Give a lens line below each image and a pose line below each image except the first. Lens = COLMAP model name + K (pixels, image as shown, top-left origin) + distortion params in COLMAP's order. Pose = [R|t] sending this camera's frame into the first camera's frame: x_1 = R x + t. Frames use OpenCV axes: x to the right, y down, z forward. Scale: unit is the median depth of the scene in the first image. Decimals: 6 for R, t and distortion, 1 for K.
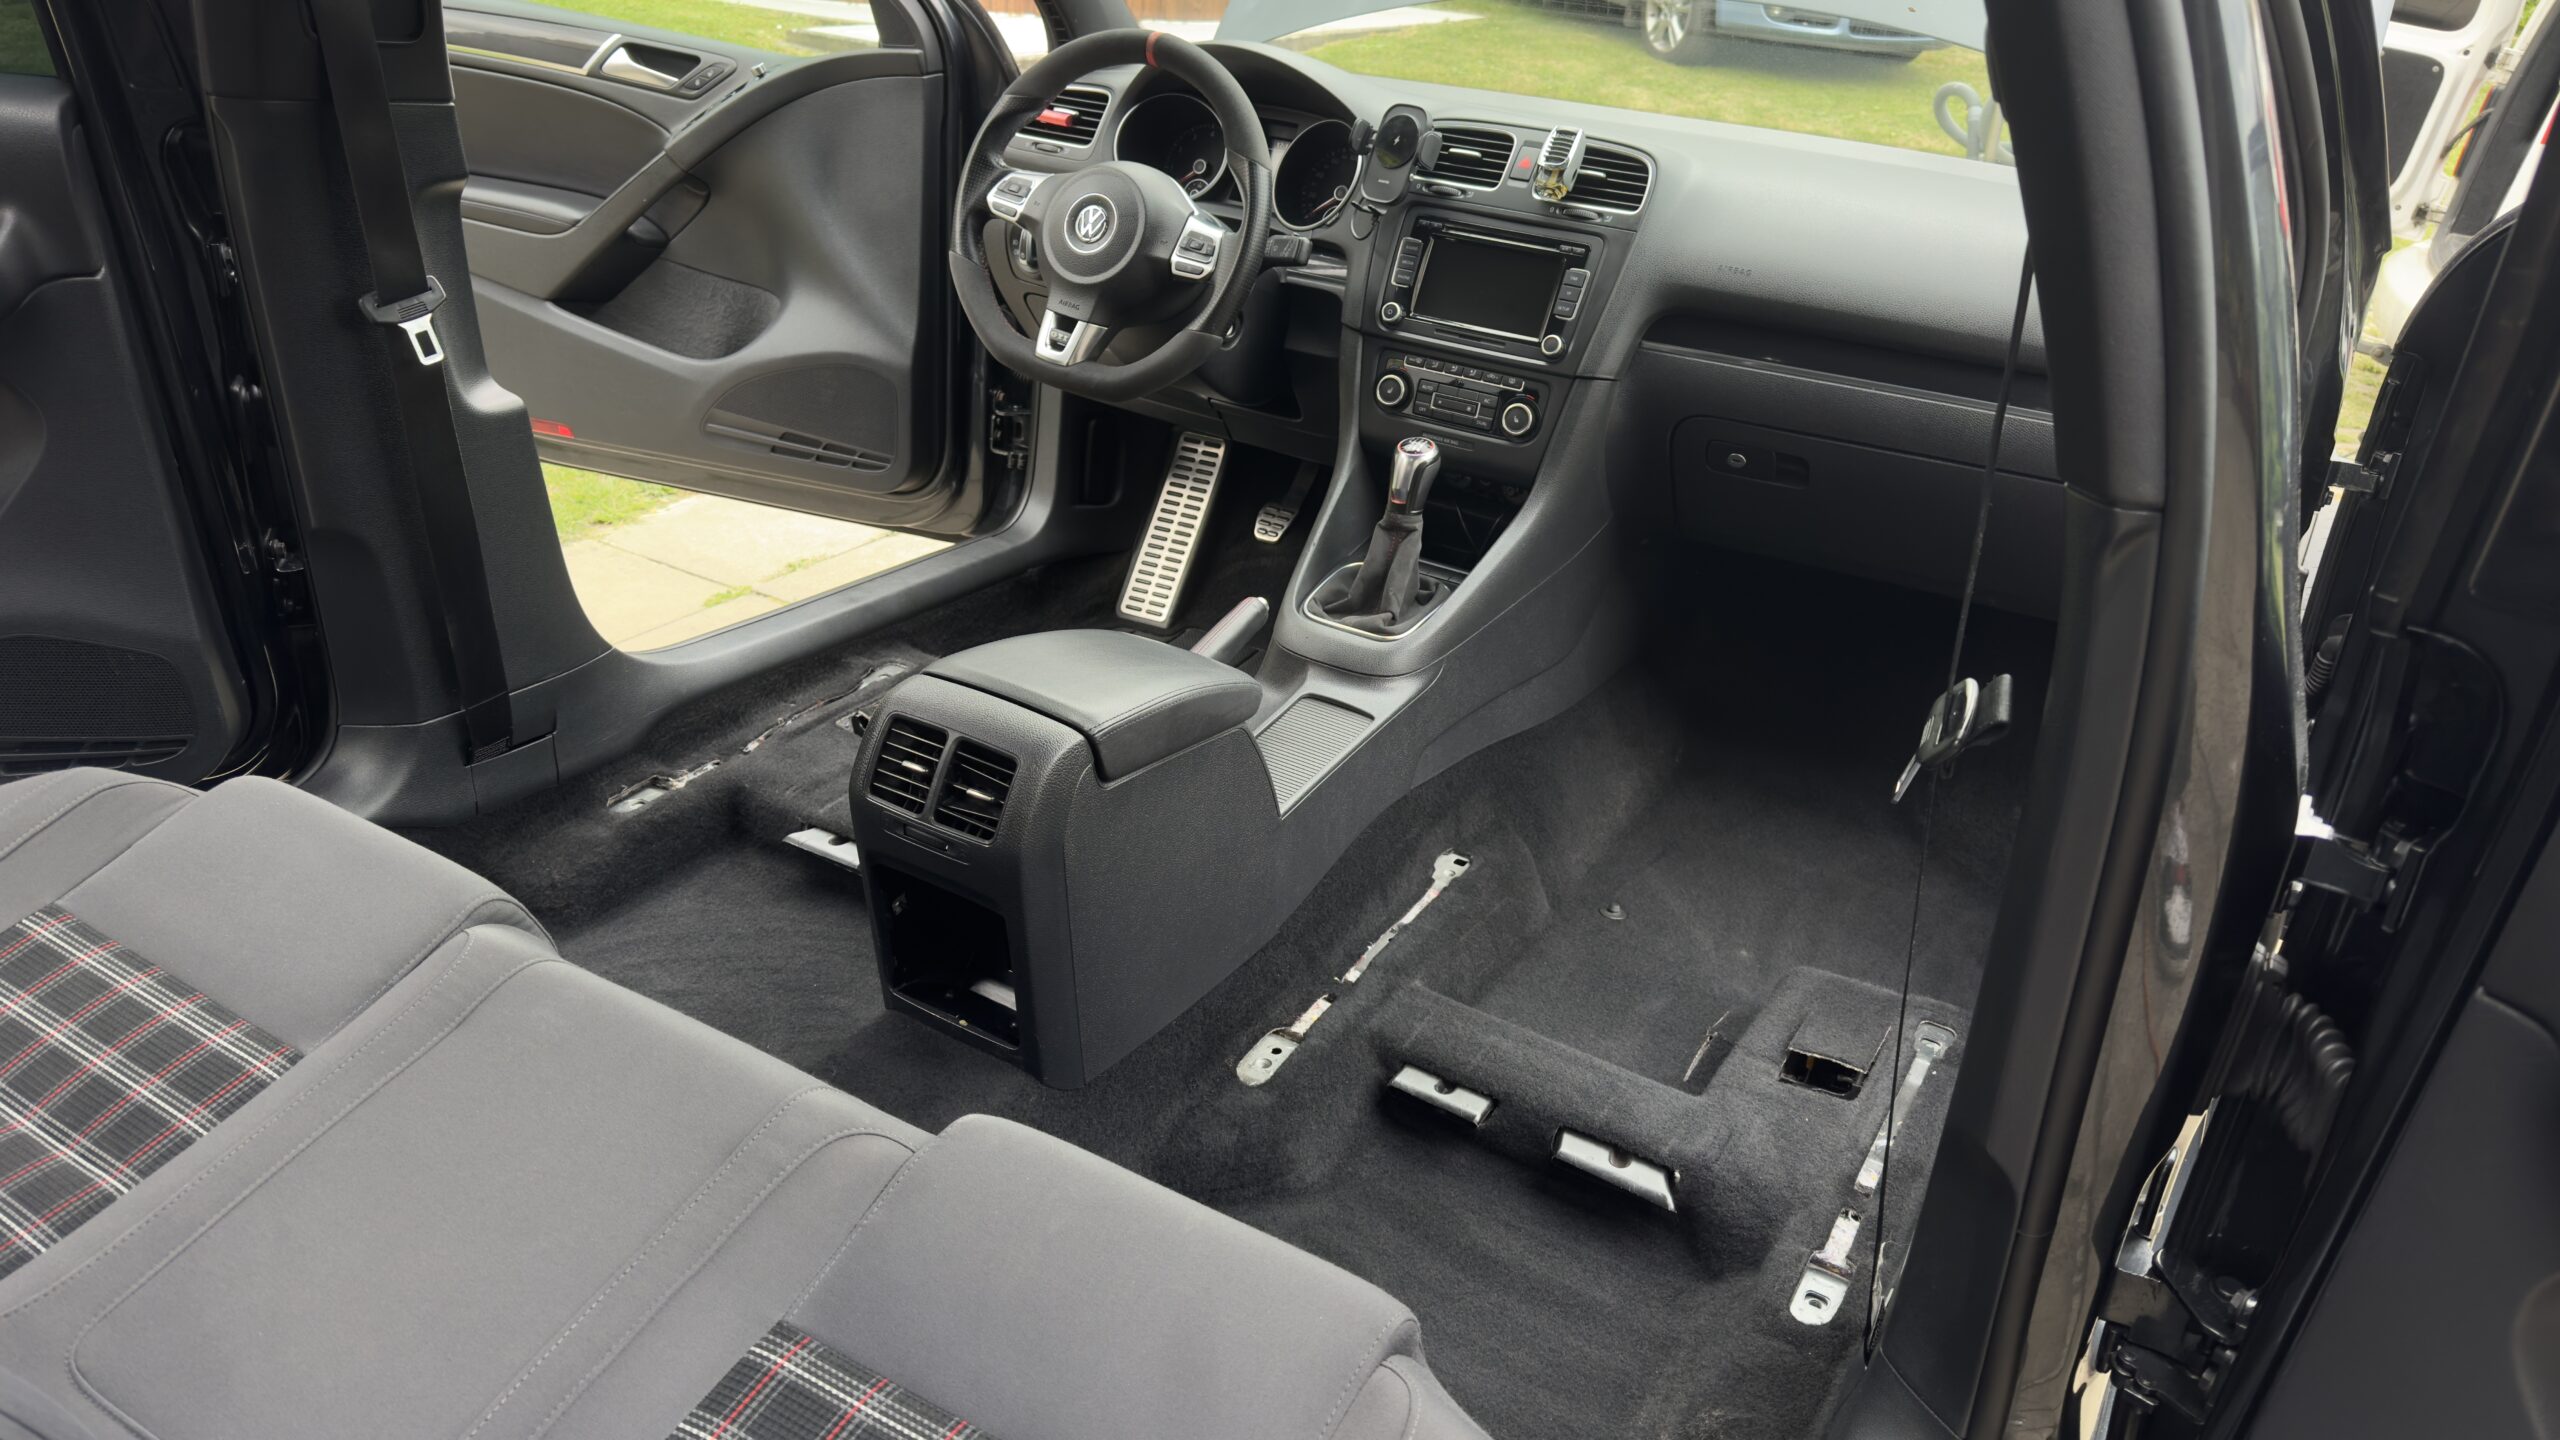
lens RADIAL K [[1786.4, 0, 1277.0], [0, 1786.4, 737.7], [0, 0, 1]] dist [0.101366, -0.141814]
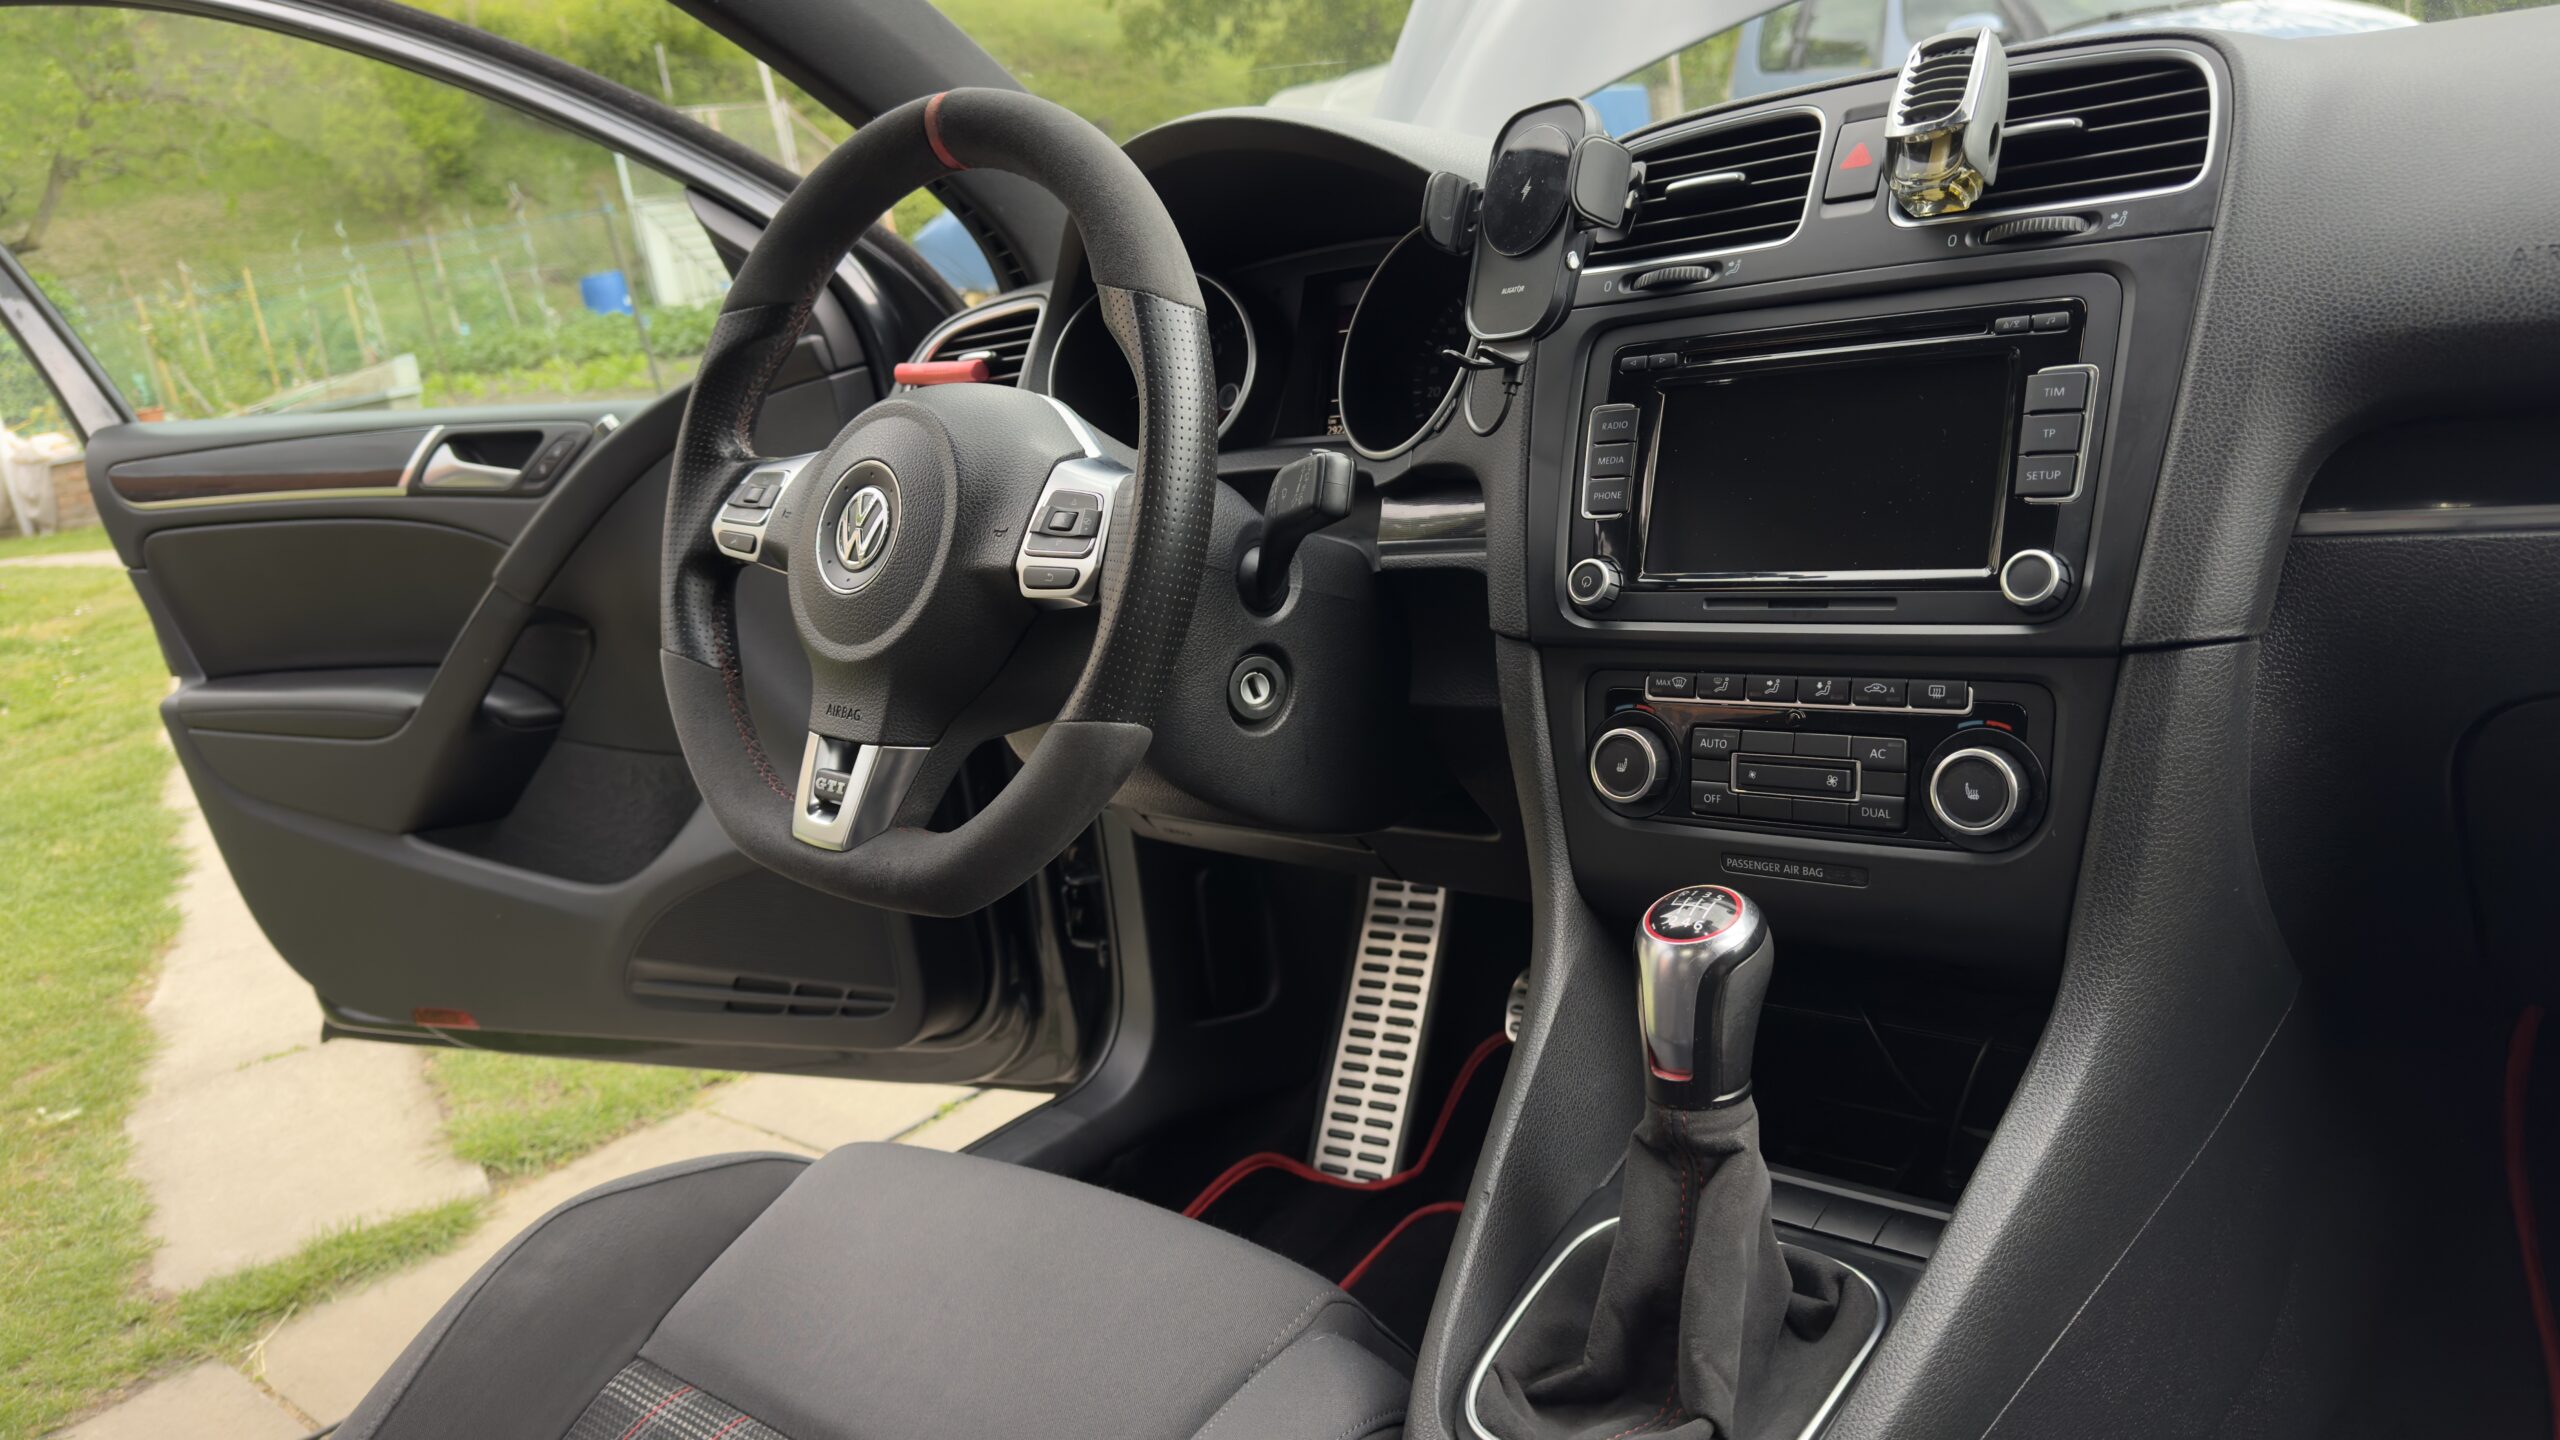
lens RADIAL K [[1786.4, 0, 1297.4], [0, 1786.4, 728.5], [0, 0, 1]] dist [0.101366, -0.141814]
pose [[0.957545, -0.178590, -0.226302, 0.089278], [0.130139, 0.968246, -0.213457, -0.131269], [0.257237, 0.174944, 0.950381, 0.624330]]
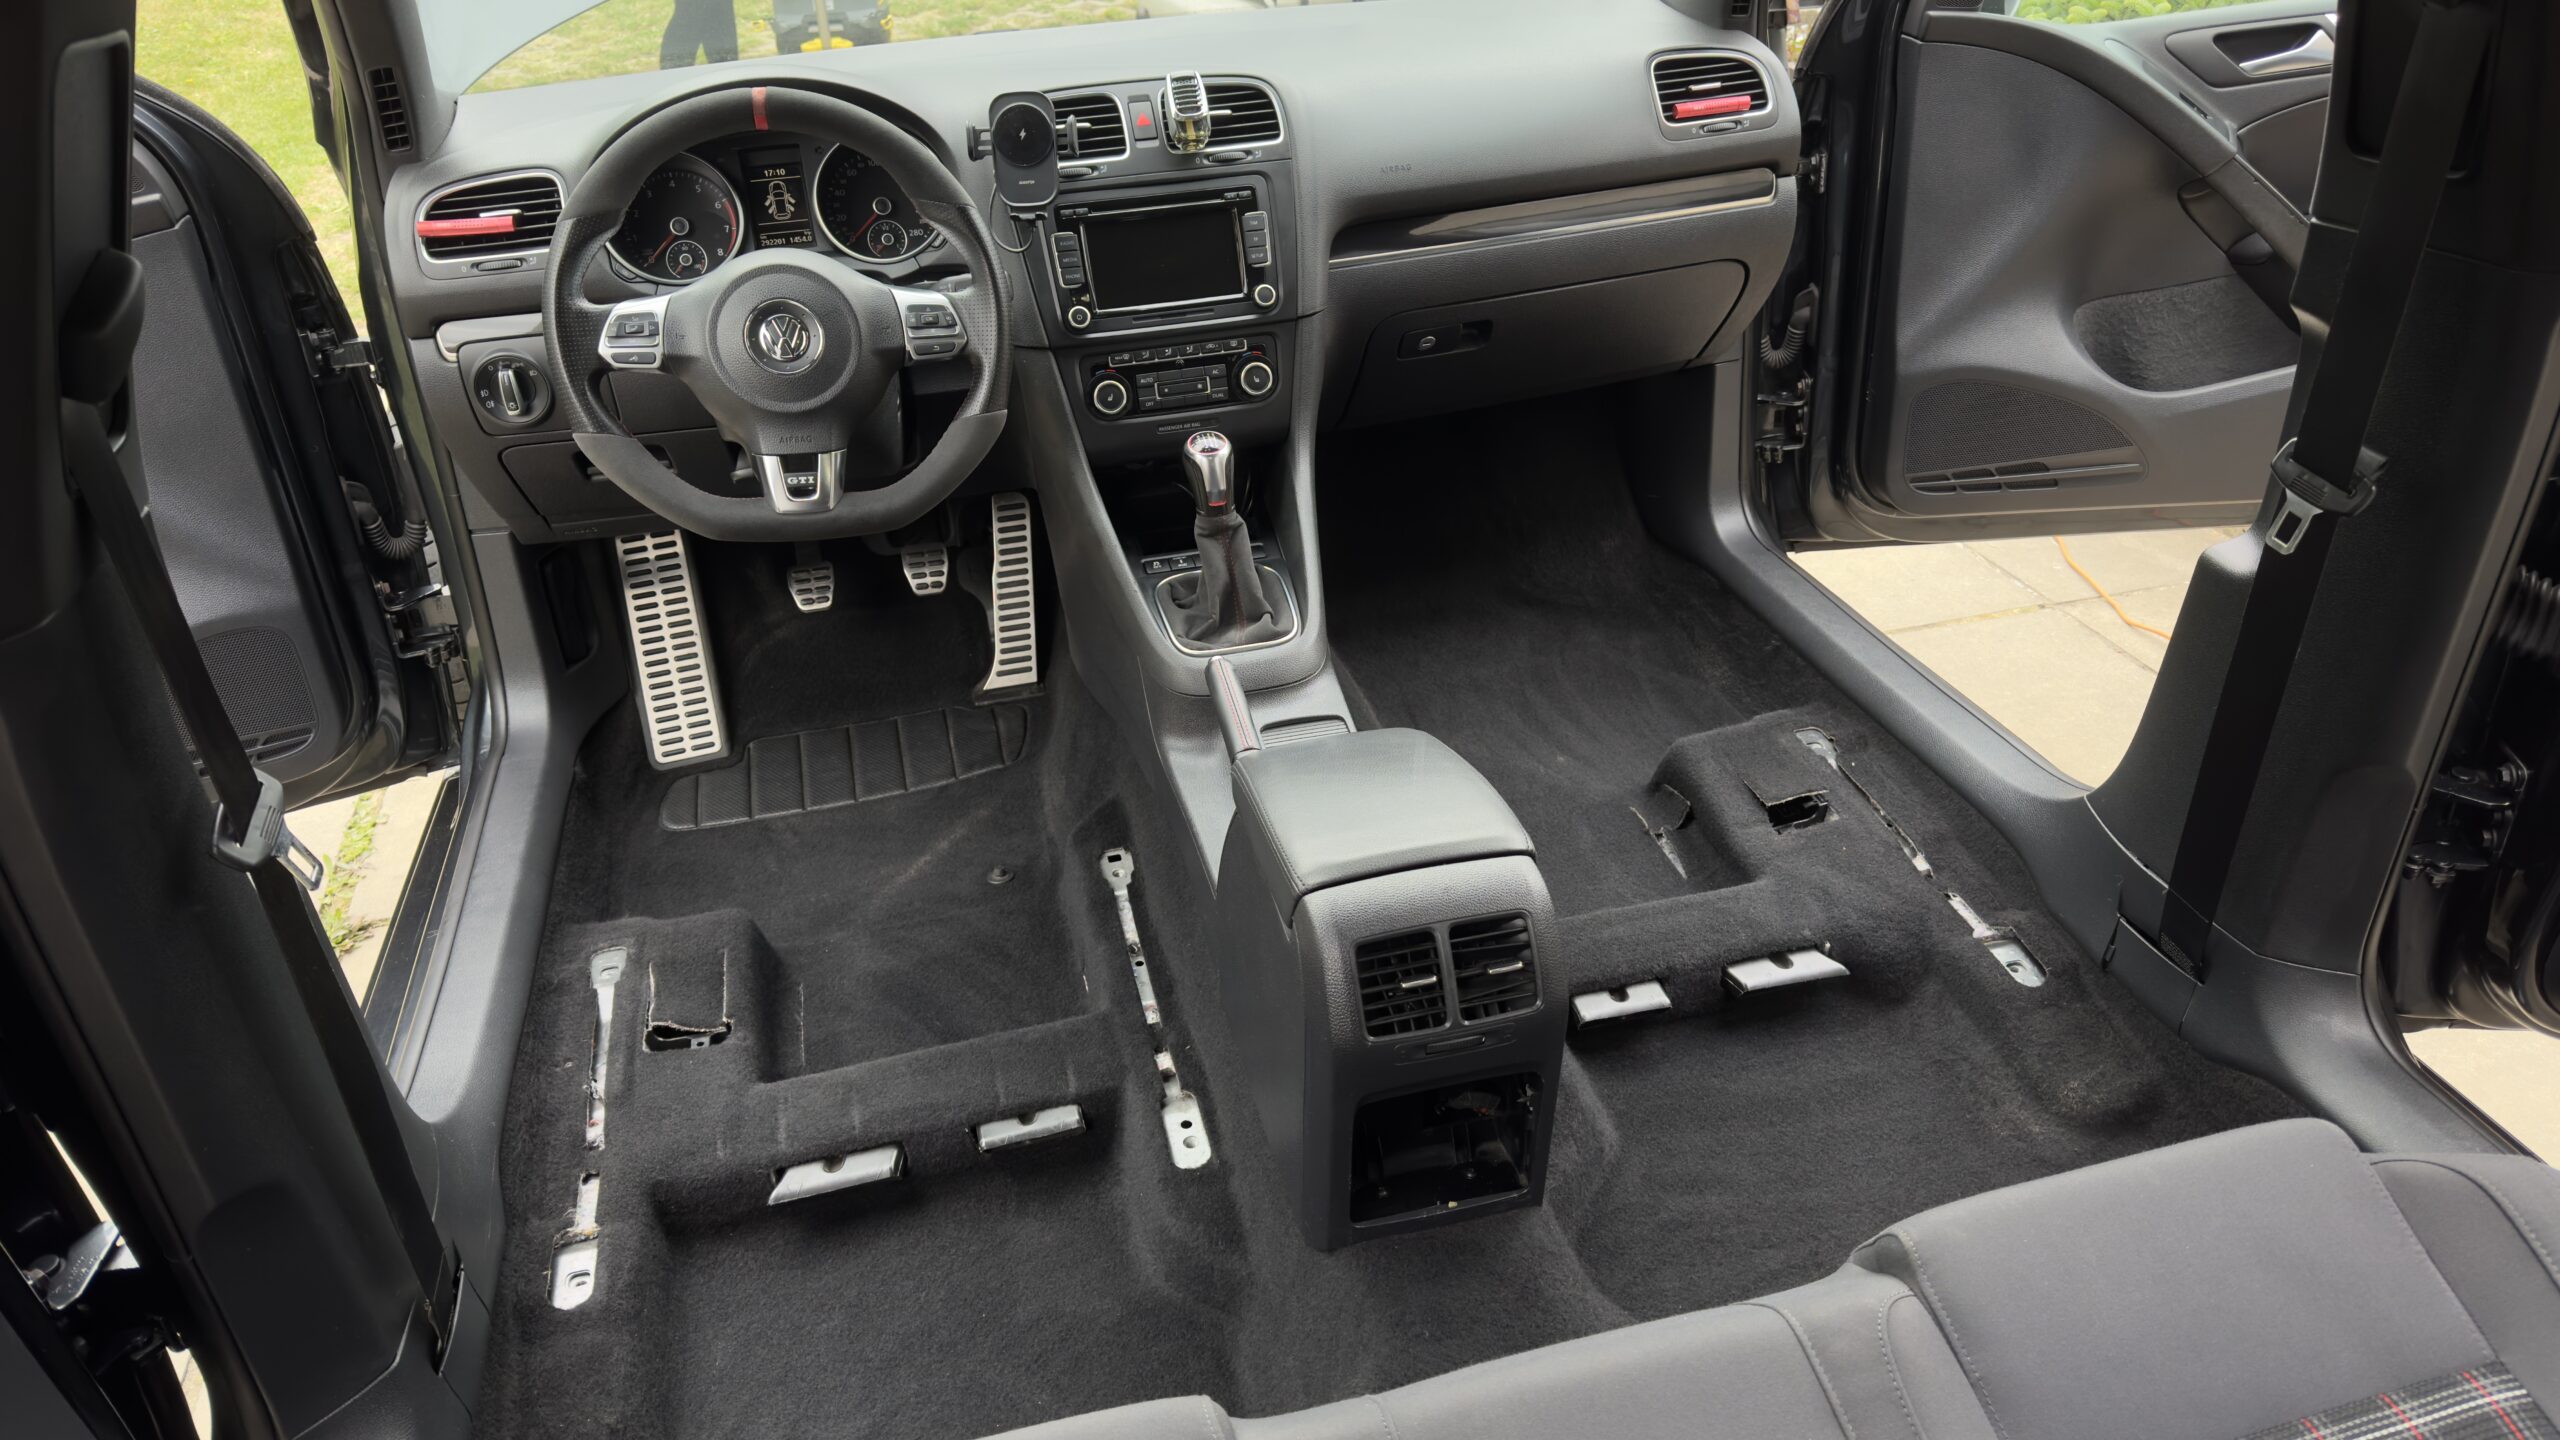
lens RADIAL K [[1786.4, 0, 1305.9], [0, 1786.4, 716.8], [0, 0, 1]] dist [0.101366, -0.141814]
pose [[0.699434, -0.454509, 0.551556, -0.467577], [0.400830, 0.888400, 0.223788, -0.223370], [-0.591716, 0.064555, 0.803558, 0.222881]]
